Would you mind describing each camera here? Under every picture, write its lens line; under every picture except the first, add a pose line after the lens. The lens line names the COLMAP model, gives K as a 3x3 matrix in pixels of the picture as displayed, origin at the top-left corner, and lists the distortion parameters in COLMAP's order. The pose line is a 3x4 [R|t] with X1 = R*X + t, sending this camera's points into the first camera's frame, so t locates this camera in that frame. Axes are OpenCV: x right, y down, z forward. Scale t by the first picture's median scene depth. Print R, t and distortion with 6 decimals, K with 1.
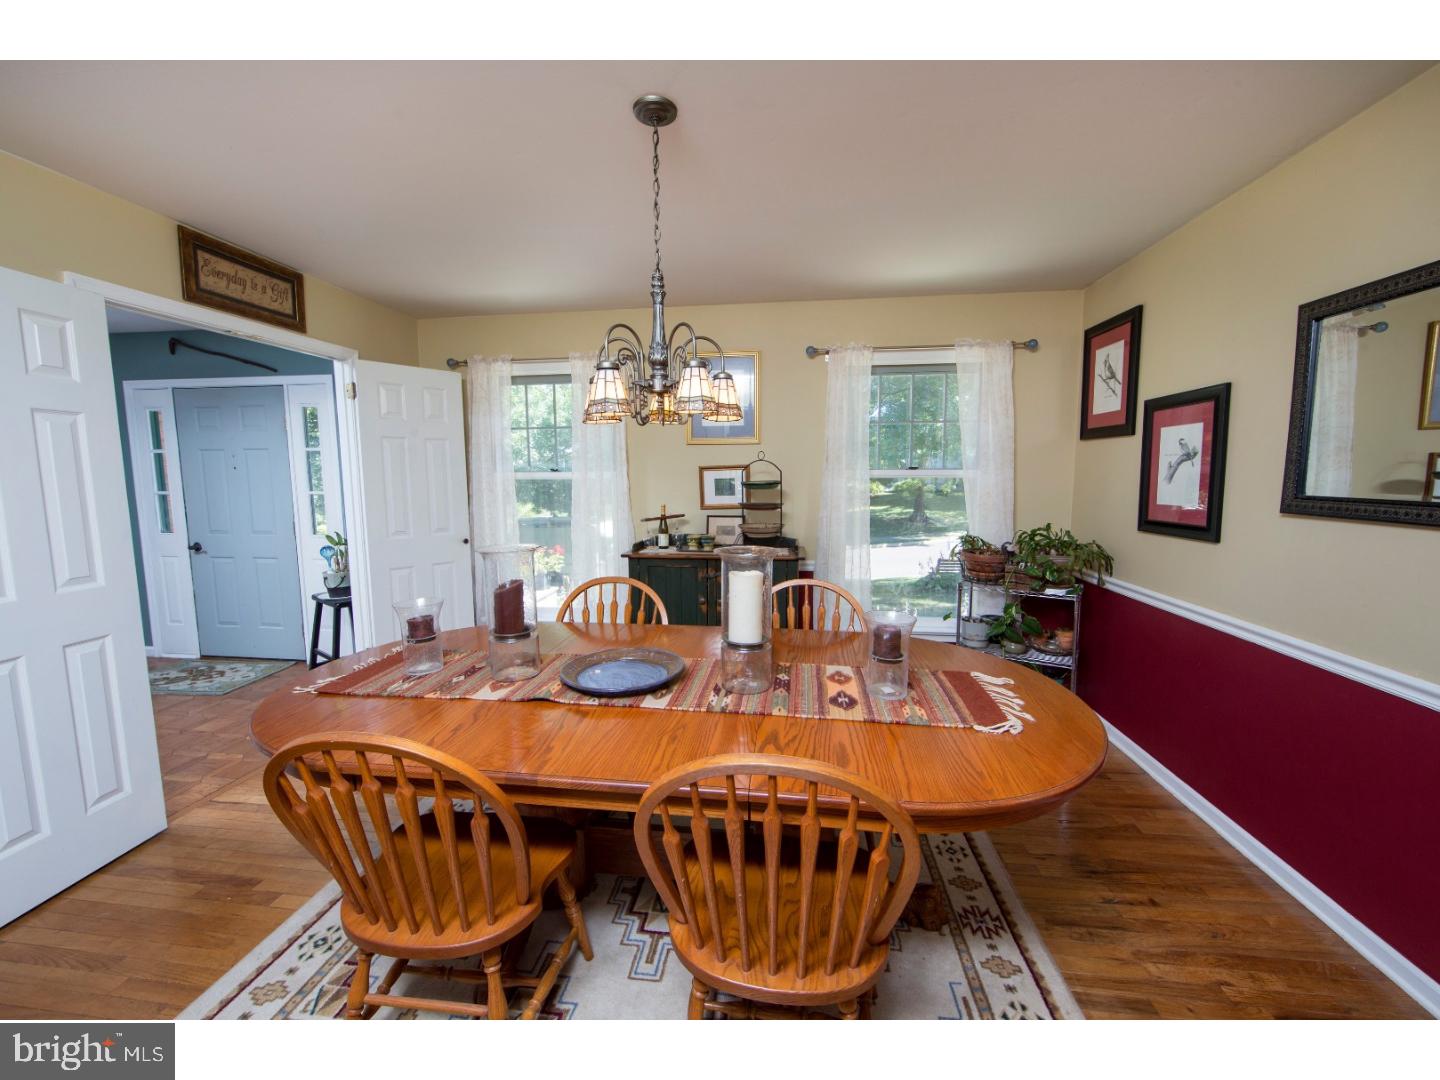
lens RADIAL K [[582.0, 0, 720.0], [0, 582.0, 540.0], [0, 0, 1]] dist [0.000790, 0.000076]
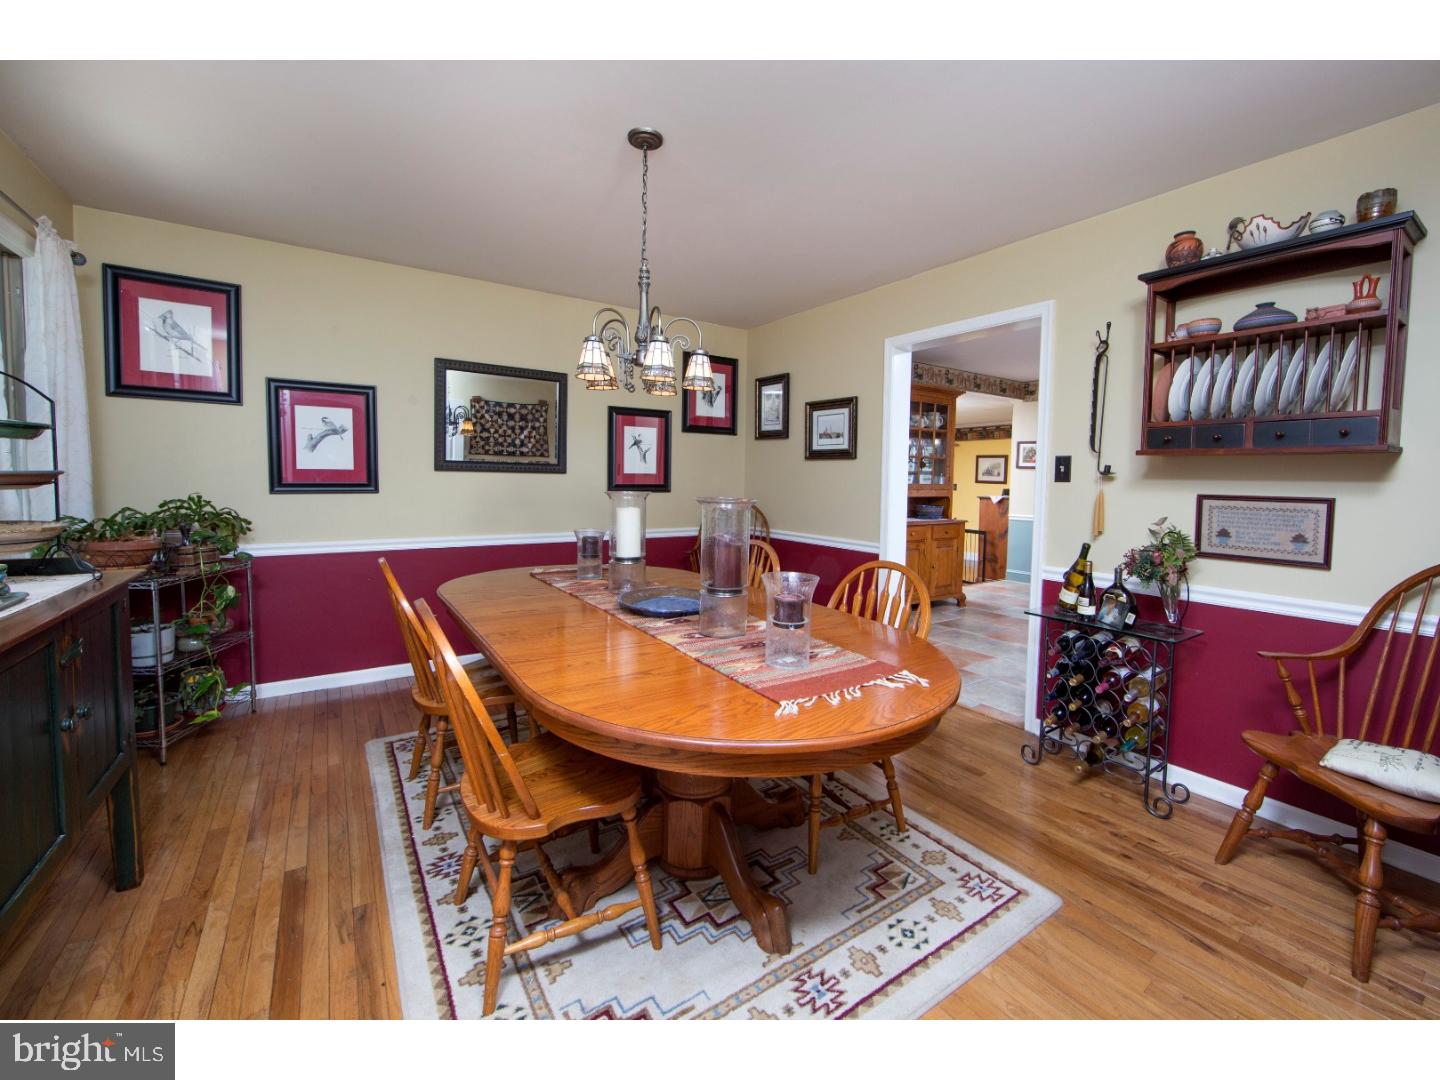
lens RADIAL K [[589.0, 0, 728.0], [0, 589.0, 517.0], [0, 0, 1]] dist [-0.000192, -0.000011]
pose [[-0.649999, -0.040267, 0.758867, -0.851387], [0.076966, 0.989972, 0.118455, -0.040730], [-0.756027, 0.135403, -0.640382, 1.240397]]
